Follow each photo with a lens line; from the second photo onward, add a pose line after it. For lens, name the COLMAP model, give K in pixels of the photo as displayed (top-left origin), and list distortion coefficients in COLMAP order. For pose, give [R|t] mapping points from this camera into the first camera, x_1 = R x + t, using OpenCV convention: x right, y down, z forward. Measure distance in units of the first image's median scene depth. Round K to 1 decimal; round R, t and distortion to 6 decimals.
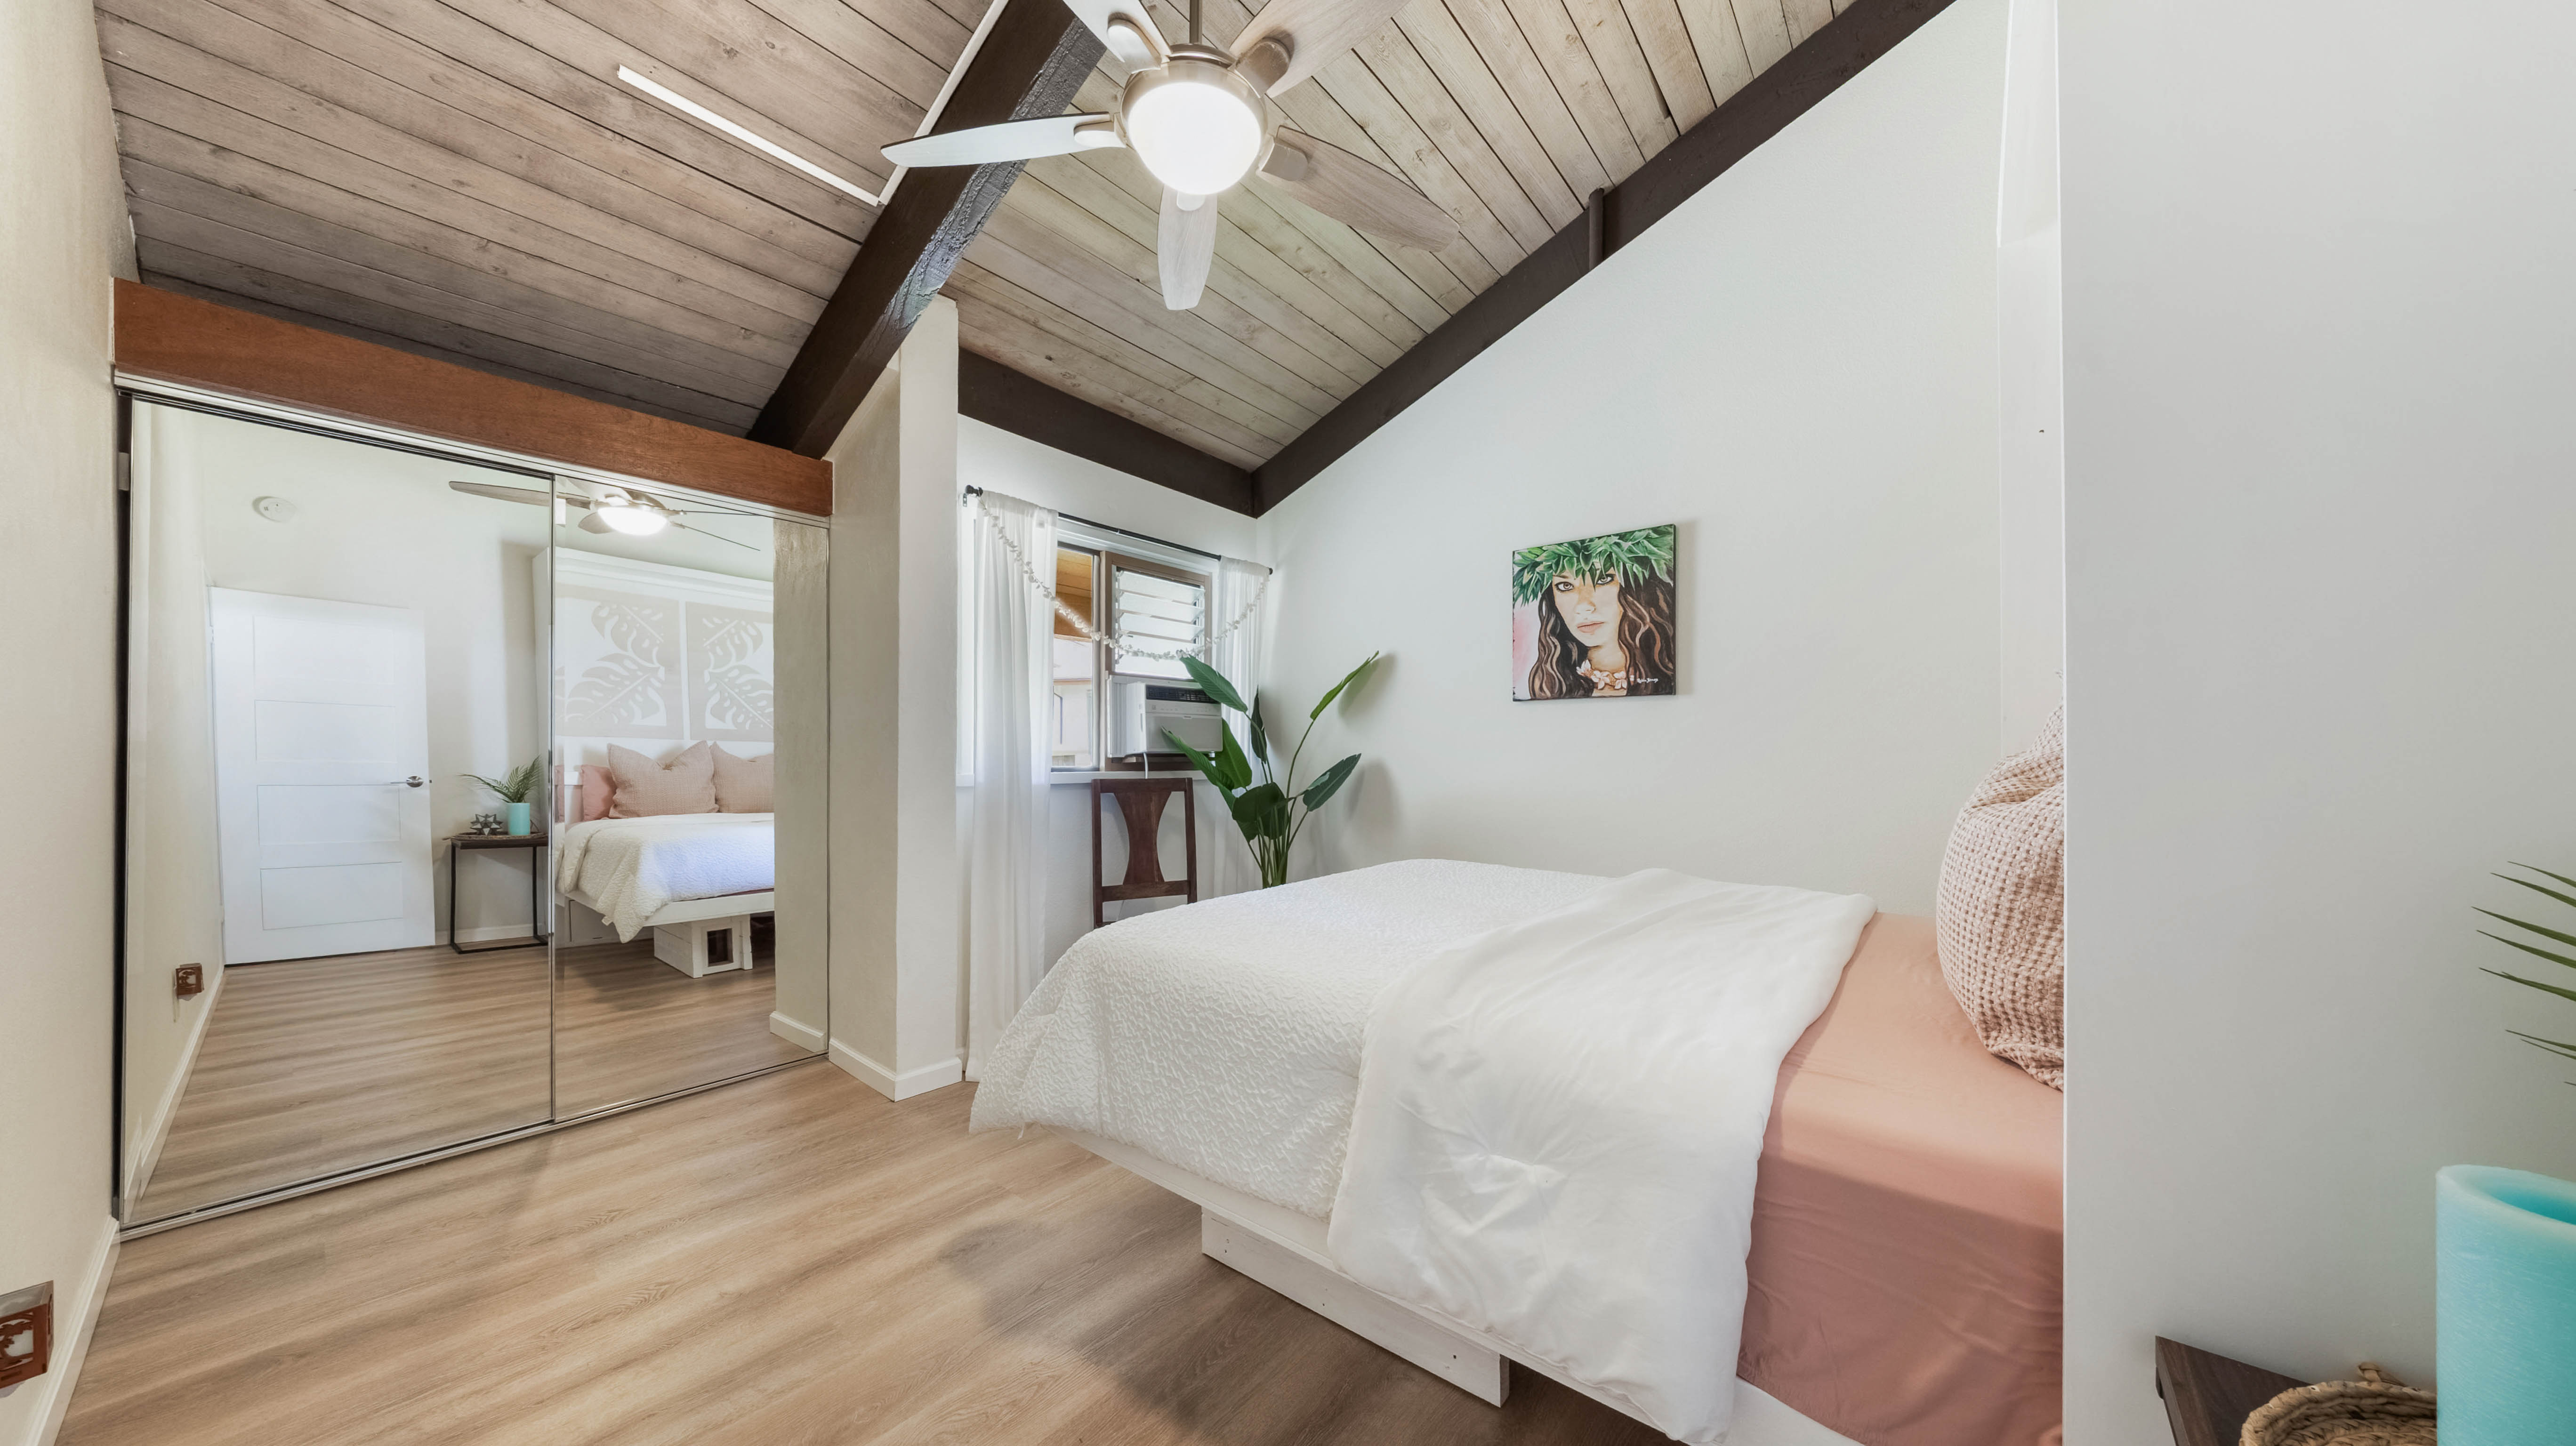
lens RADIAL K [[802.2, 0, 1290.3], [0, 802.2, 763.1], [0, 0, 1]] dist [-0.004078, 0.000192]
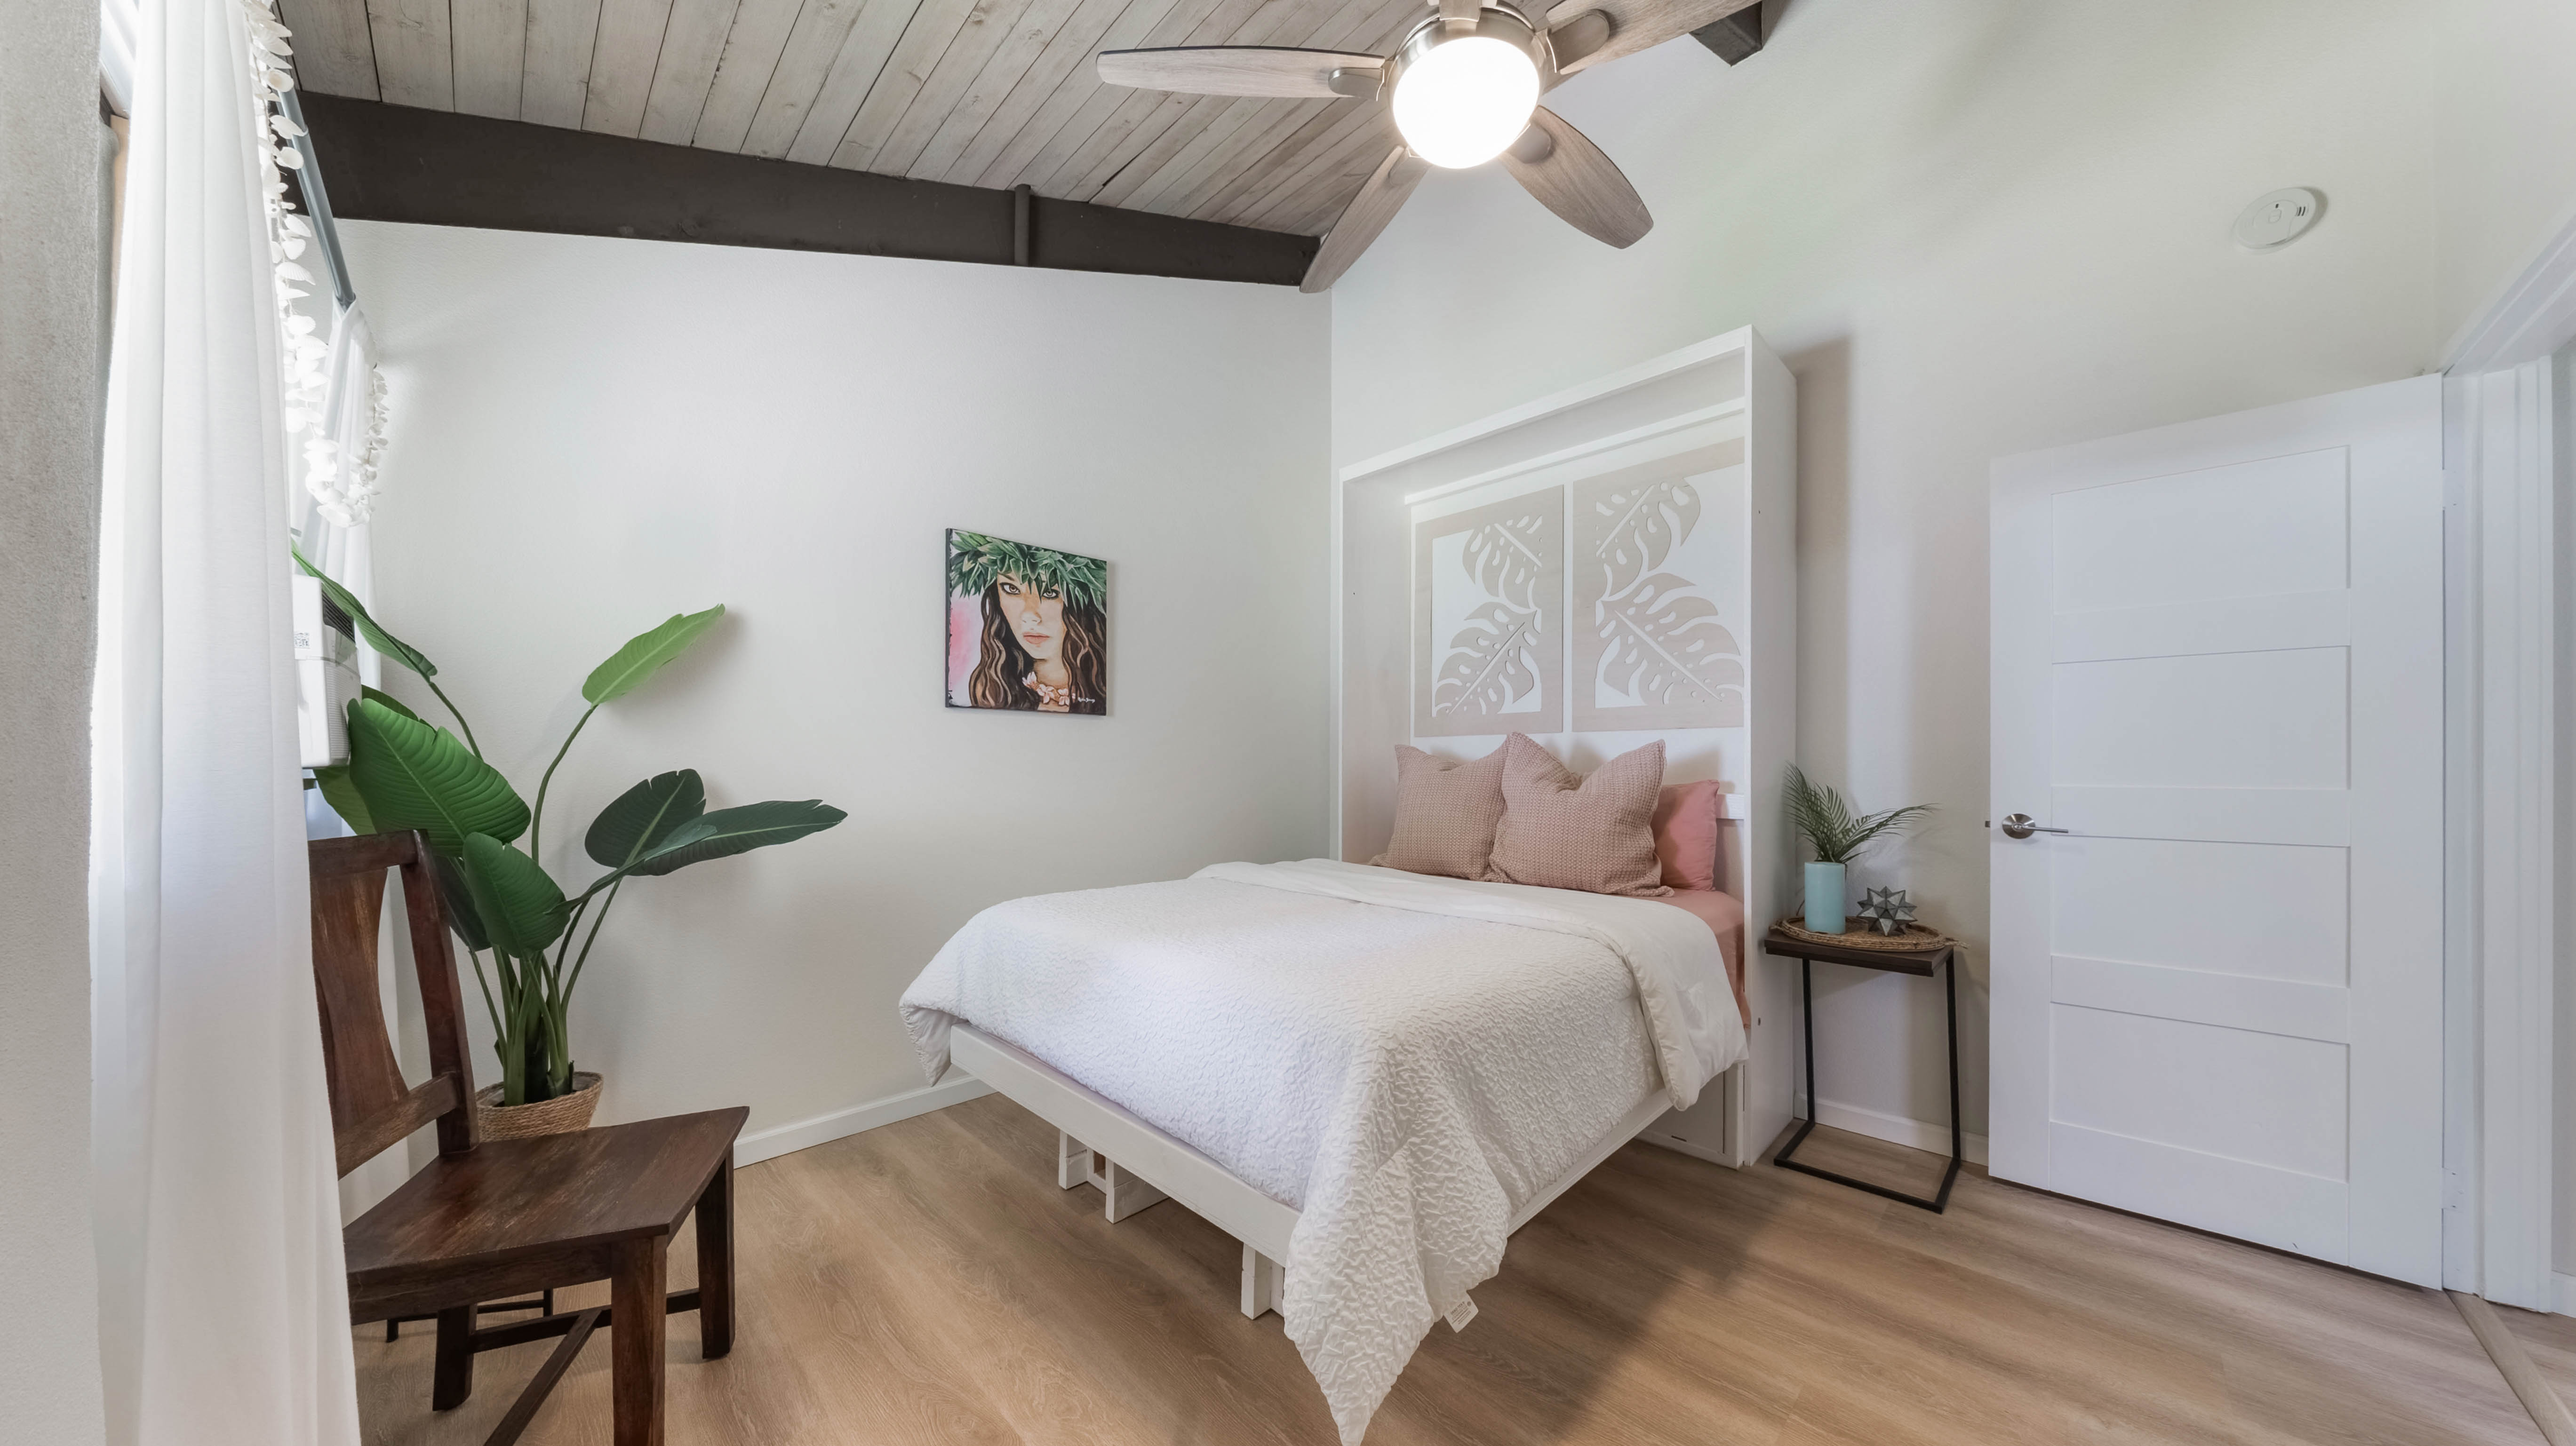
lens RADIAL K [[802.1, 0, 1288.8], [0, 802.1, 746.7], [0, 0, 1]] dist [-0.004078, 0.000192]
pose [[0.080256, 0.011387, 0.996709, -0.561812], [0.001738, 0.999932, -0.011564, -0.027050], [-0.996773, 0.002661, 0.080230, 0.614878]]
